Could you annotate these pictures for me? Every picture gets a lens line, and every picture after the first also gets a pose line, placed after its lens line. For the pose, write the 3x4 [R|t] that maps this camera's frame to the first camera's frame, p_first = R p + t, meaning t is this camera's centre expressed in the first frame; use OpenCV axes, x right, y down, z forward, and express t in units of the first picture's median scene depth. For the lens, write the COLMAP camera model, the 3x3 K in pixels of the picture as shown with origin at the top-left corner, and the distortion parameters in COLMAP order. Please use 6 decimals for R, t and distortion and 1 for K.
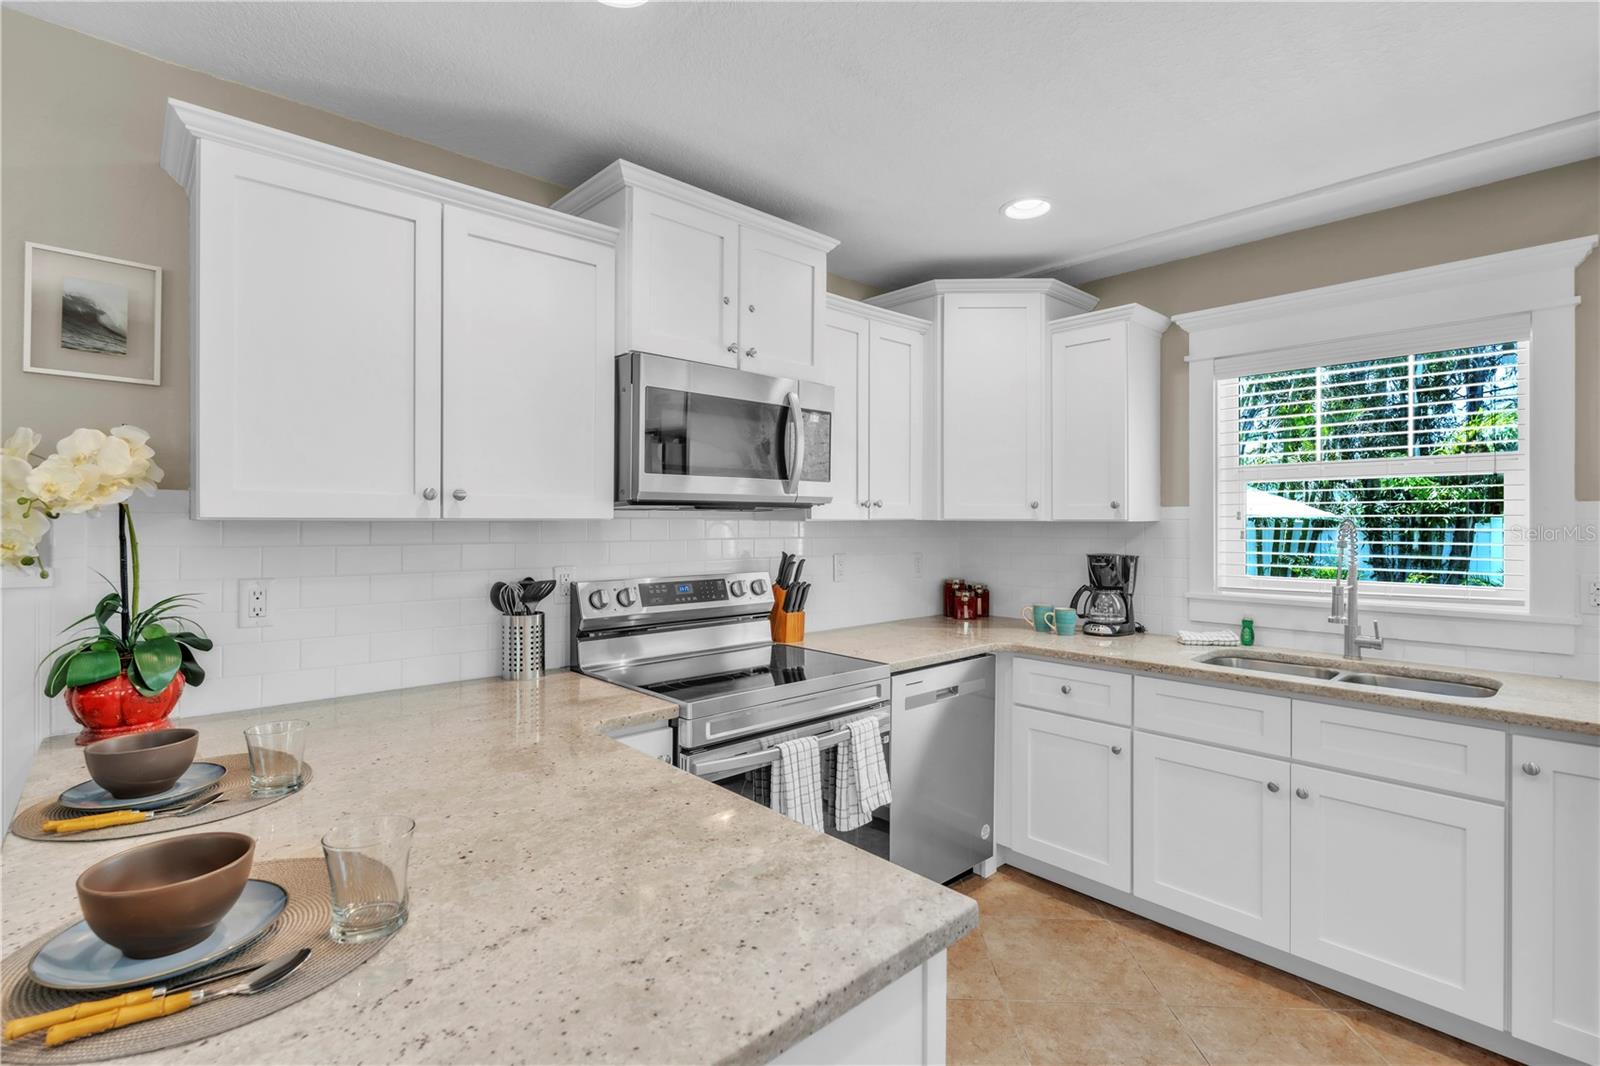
lens RADIAL K [[745.1, 0, 801.1], [0, 745.1, 522.2], [0, 0, 1]] dist [-0.003933, 0.000138]
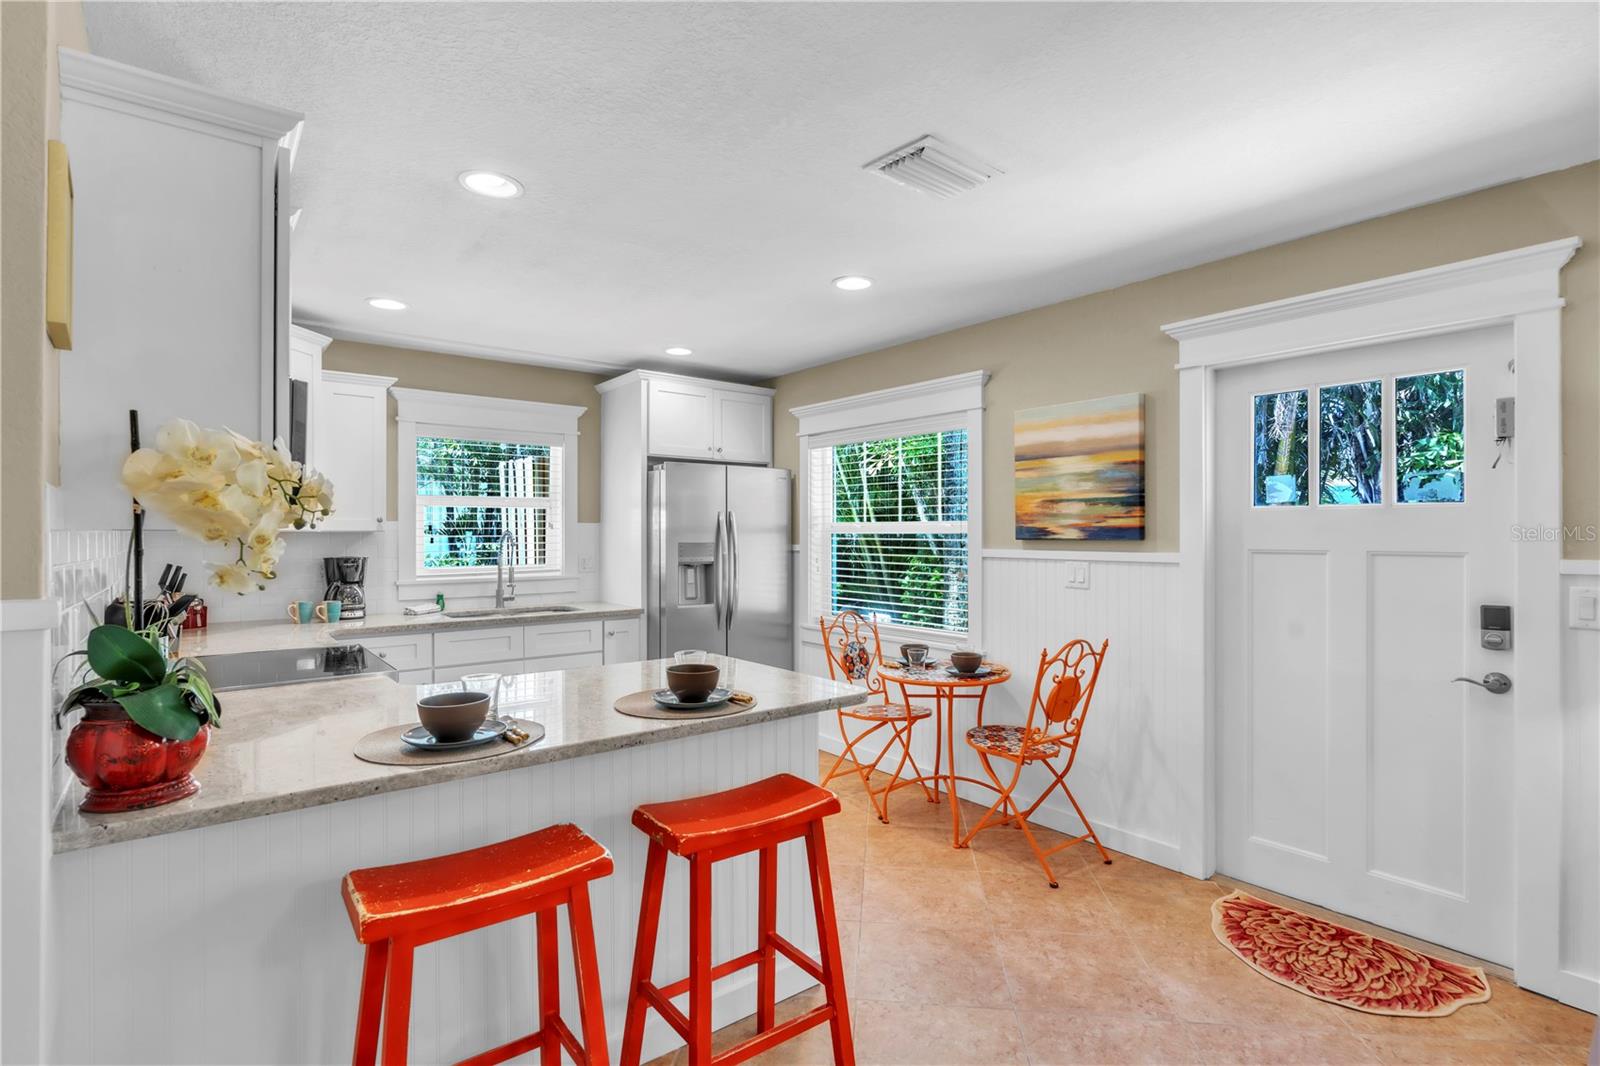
lens RADIAL K [[745.1, 0, 789.3], [0, 745.1, 529.0], [0, 0, 1]] dist [-0.003933, 0.000138]
pose [[0.072010, 0.007189, 0.997378, -1.076663], [0.000726, 0.999973, -0.007260, 0.005927], [-0.997404, 0.001247, 0.072003, 0.182211]]
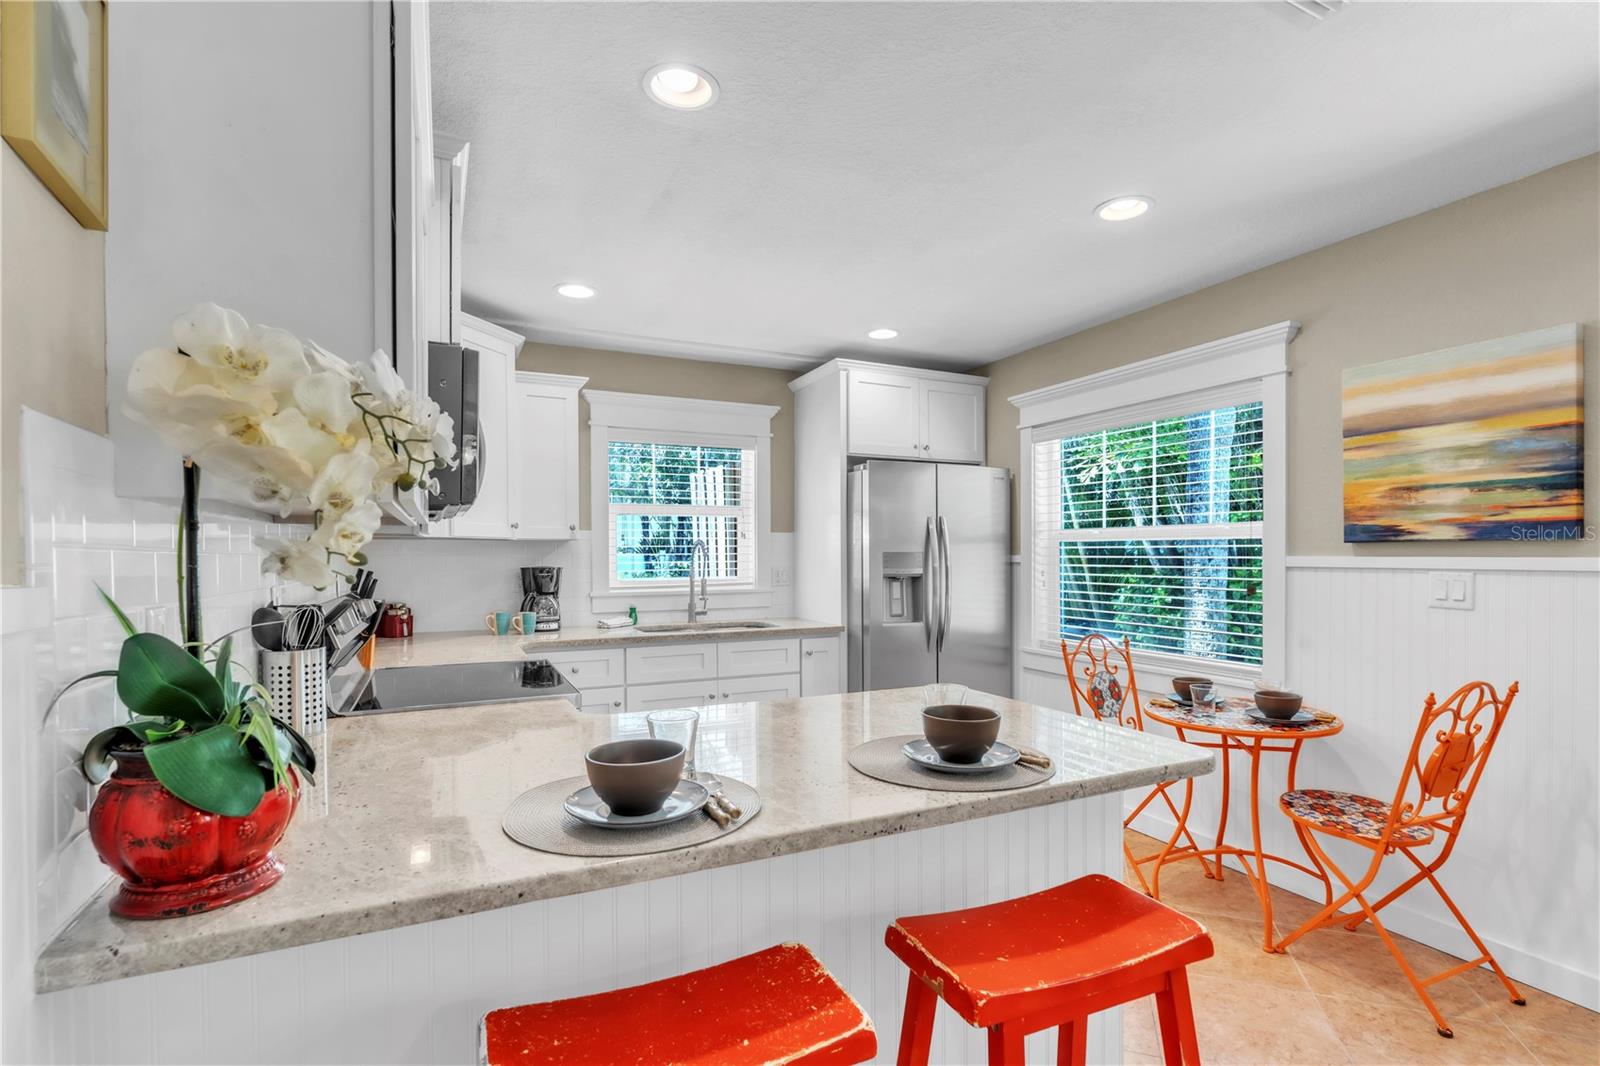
lens RADIAL K [[745.1, 0, 800.7], [0, 745.1, 554.5], [0, 0, 1]] dist [-0.003933, 0.000138]
pose [[0.290990, -0.001474, 0.956725, -0.860265], [0.003496, 0.999994, 0.000477, 0.030398], [-0.956720, 0.003205, 0.290993, 0.289425]]
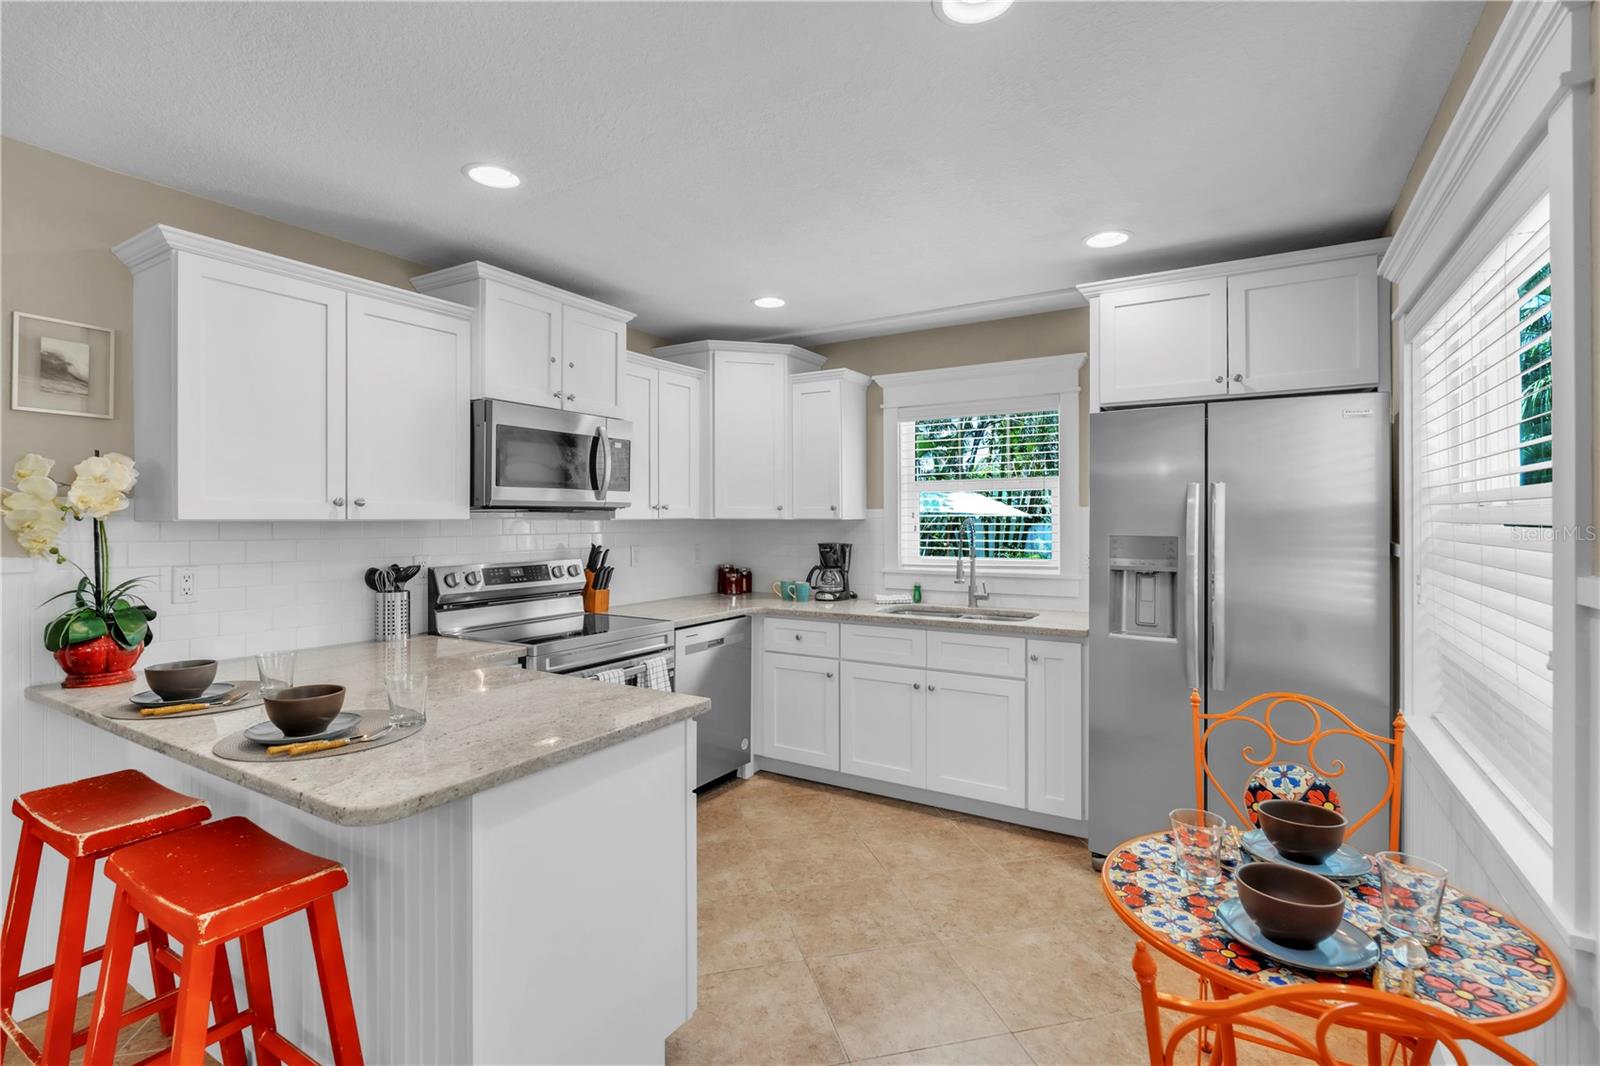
lens RADIAL K [[745.1, 0, 800.5], [0, 745.1, 519.7], [0, 0, 1]] dist [-0.003933, 0.000138]
pose [[0.961228, -0.003070, 0.275737, -0.040143], [0.002975, 0.999995, 0.000760, -0.002541], [-0.275738, 0.000090, 0.961233, -0.432007]]
